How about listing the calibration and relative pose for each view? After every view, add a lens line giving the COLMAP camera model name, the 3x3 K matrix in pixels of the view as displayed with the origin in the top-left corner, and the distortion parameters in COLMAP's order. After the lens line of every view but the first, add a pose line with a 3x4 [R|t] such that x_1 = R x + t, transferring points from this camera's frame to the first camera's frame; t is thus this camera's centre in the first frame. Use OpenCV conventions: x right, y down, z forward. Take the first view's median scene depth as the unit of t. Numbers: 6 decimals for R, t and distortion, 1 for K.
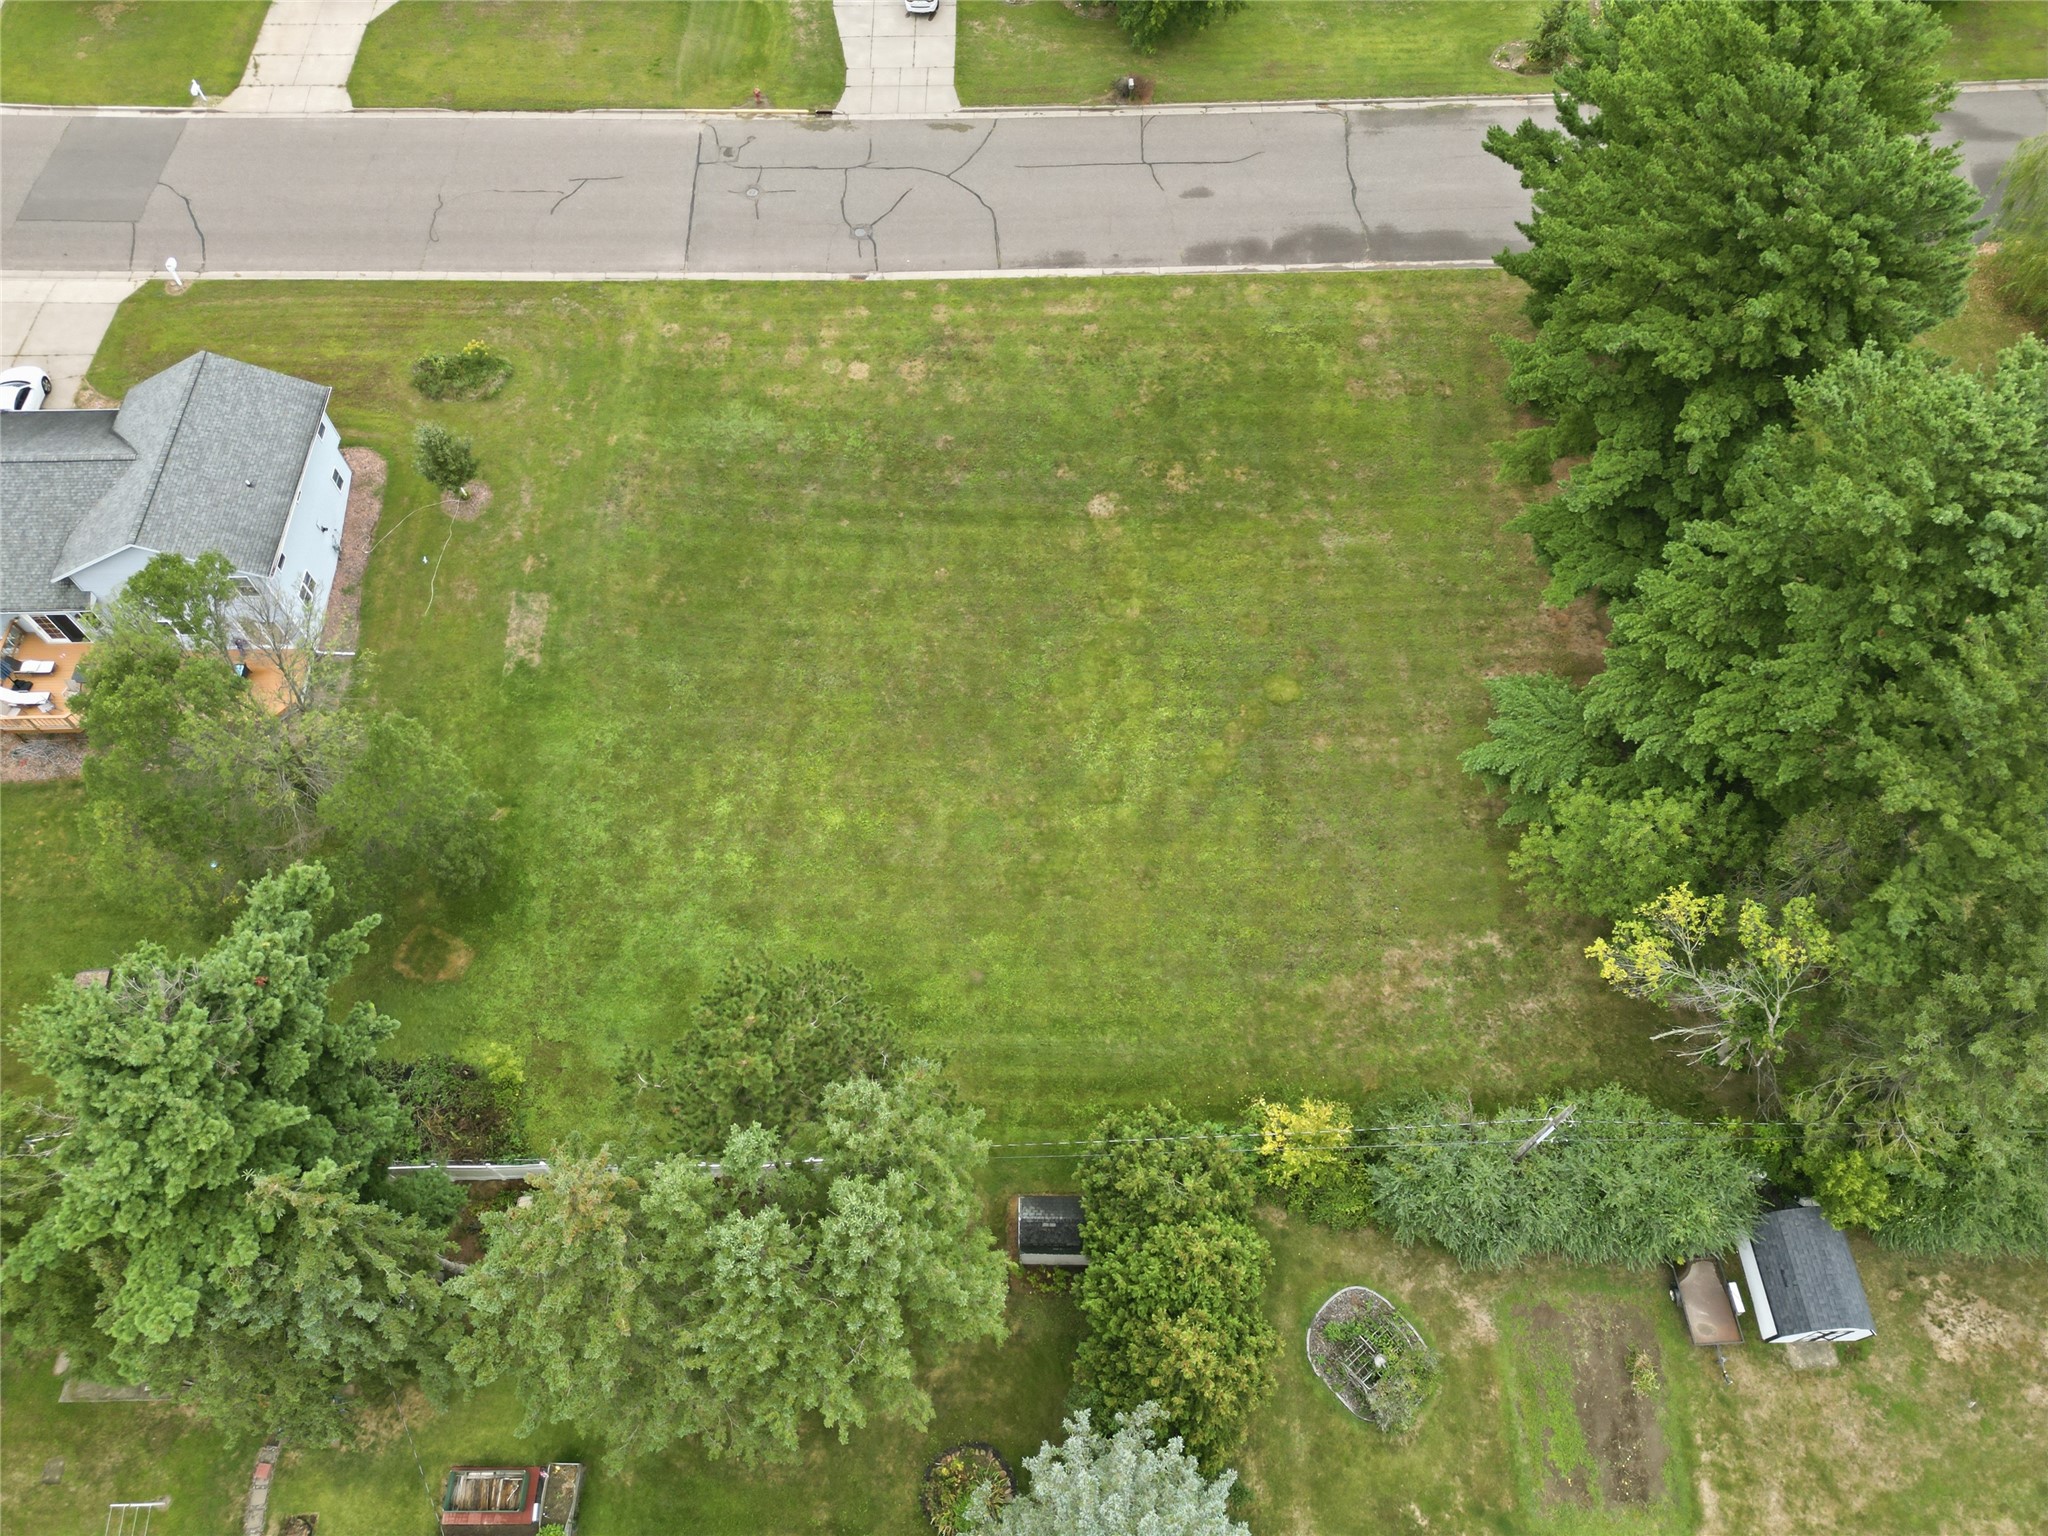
lens RADIAL K [[1420.4, 0, 1013.9], [0, 1420.4, 767.0], [0, 0, 1]] dist [0.080611, -0.081126]
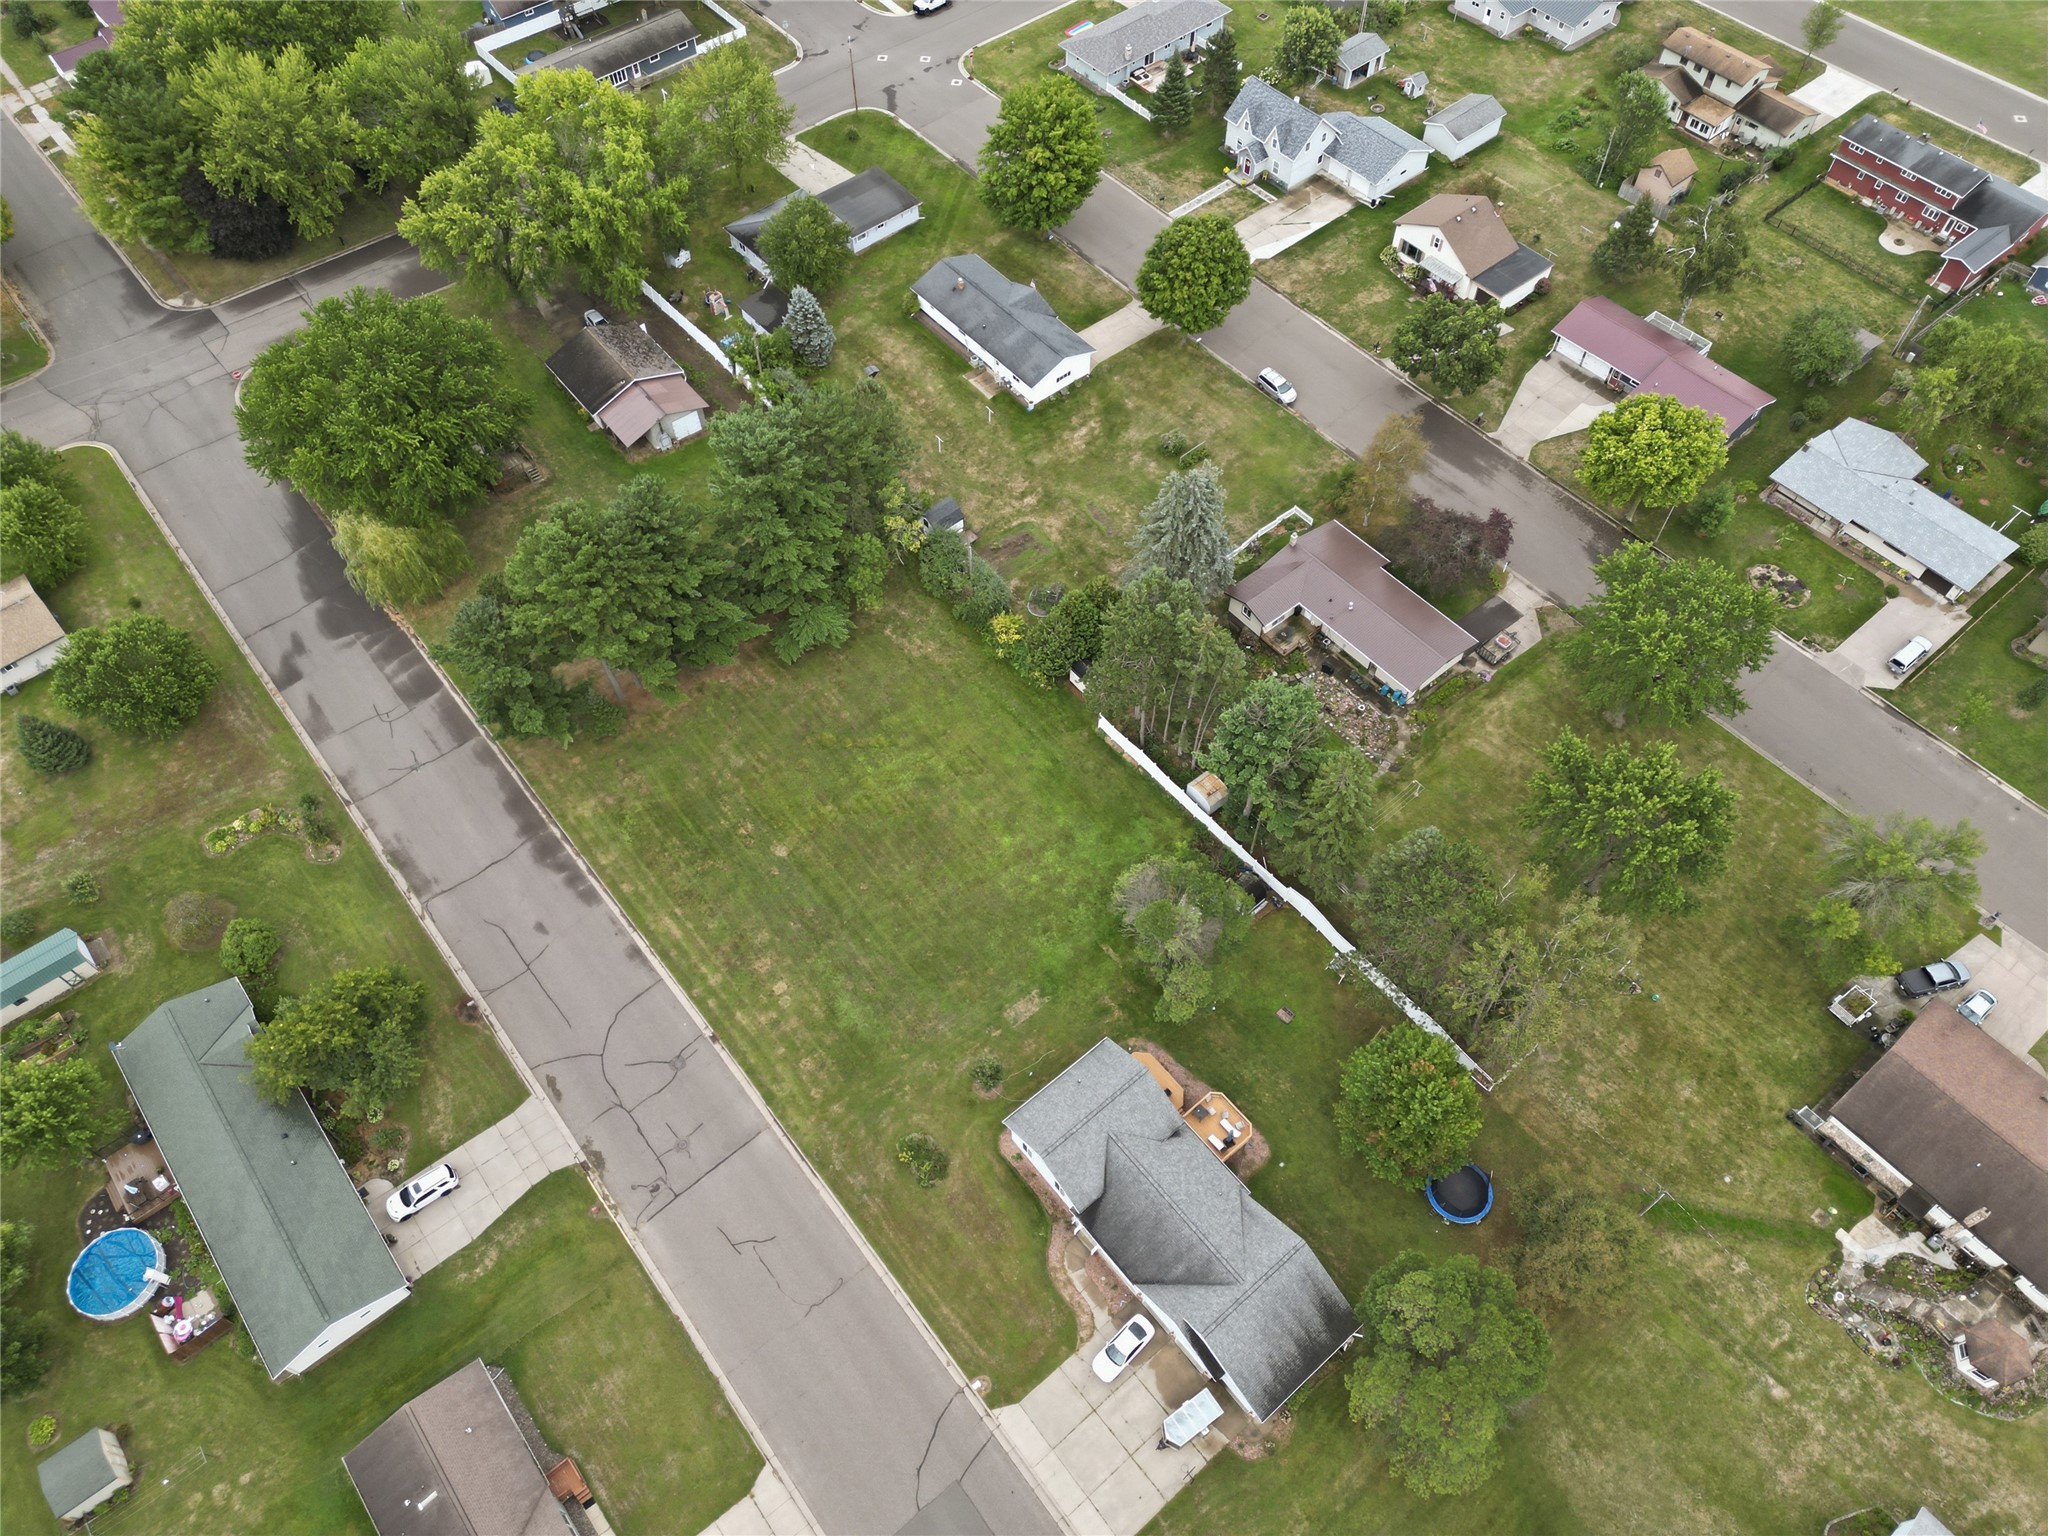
lens RADIAL K [[1426.5, 0, 1024.0], [0, 1426.5, 768.0], [0, 0, 1]] dist [0.085688, -0.088999]
pose [[-0.628805, -0.634941, 0.448837, -0.948045], [0.677570, -0.164265, 0.716879, -1.341702], [-0.381447, 0.754896, 0.533508, -0.224984]]
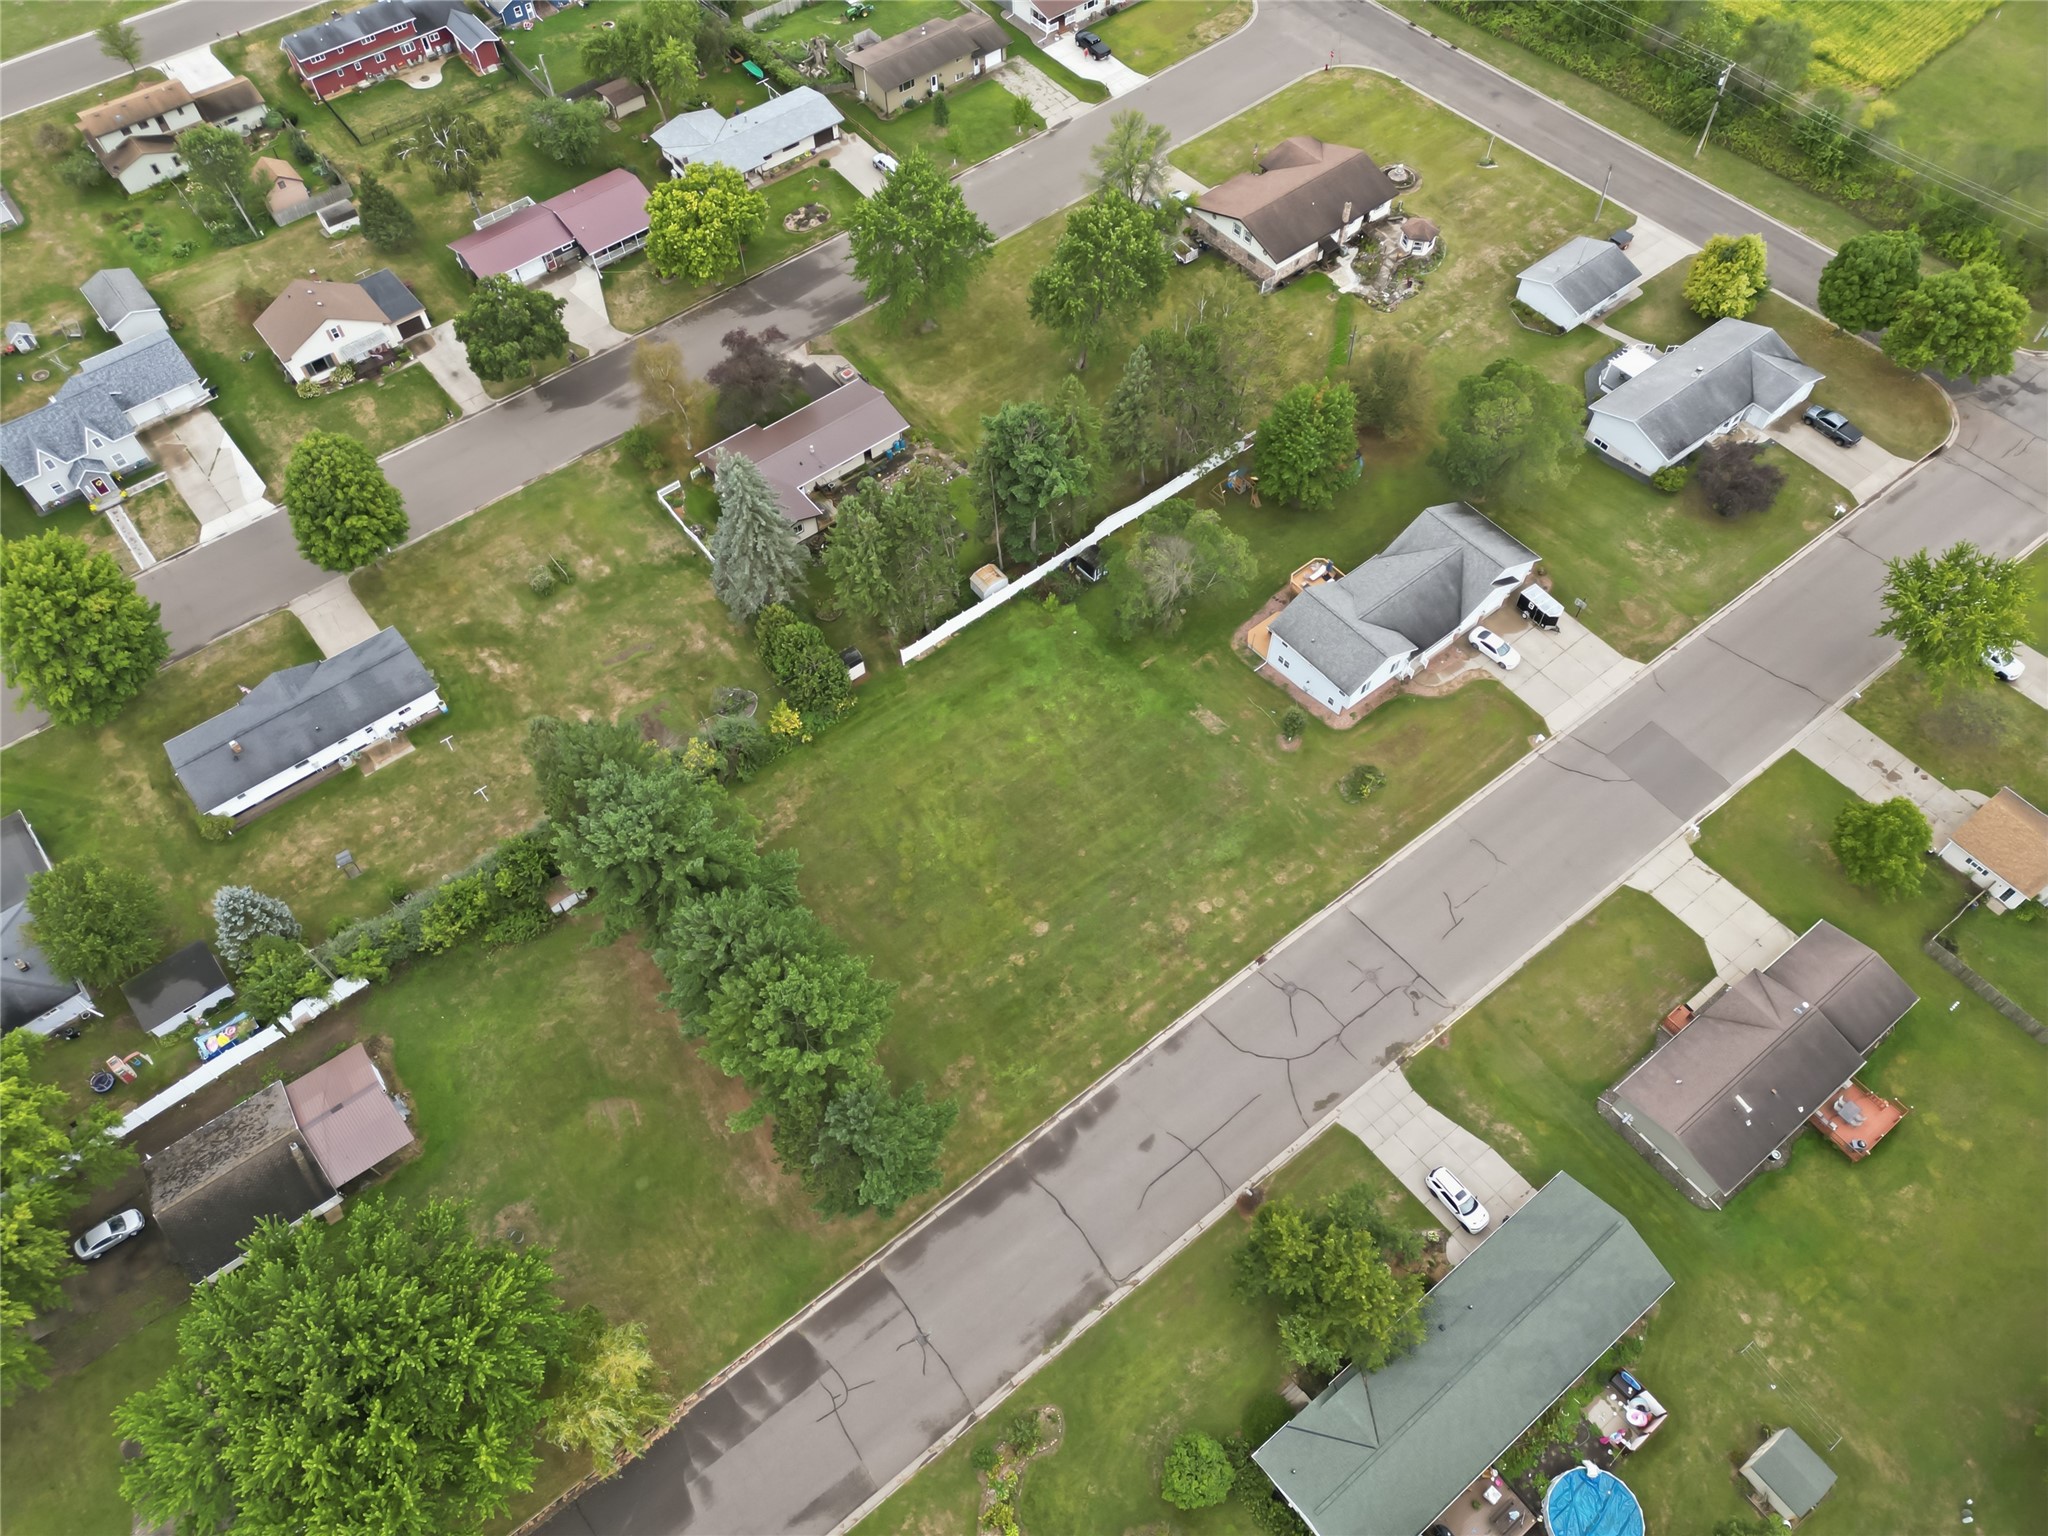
lens RADIAL K [[1442.8, 0, 1012.3], [0, 1442.8, 762.0], [0, 0, 1]] dist [0.093649, -0.098751]
pose [[-0.789945, 0.523577, -0.319146, 0.583918], [-0.513005, -0.279222, 0.811703, -1.644150], [0.335876, 0.804924, 0.489168, -0.087591]]
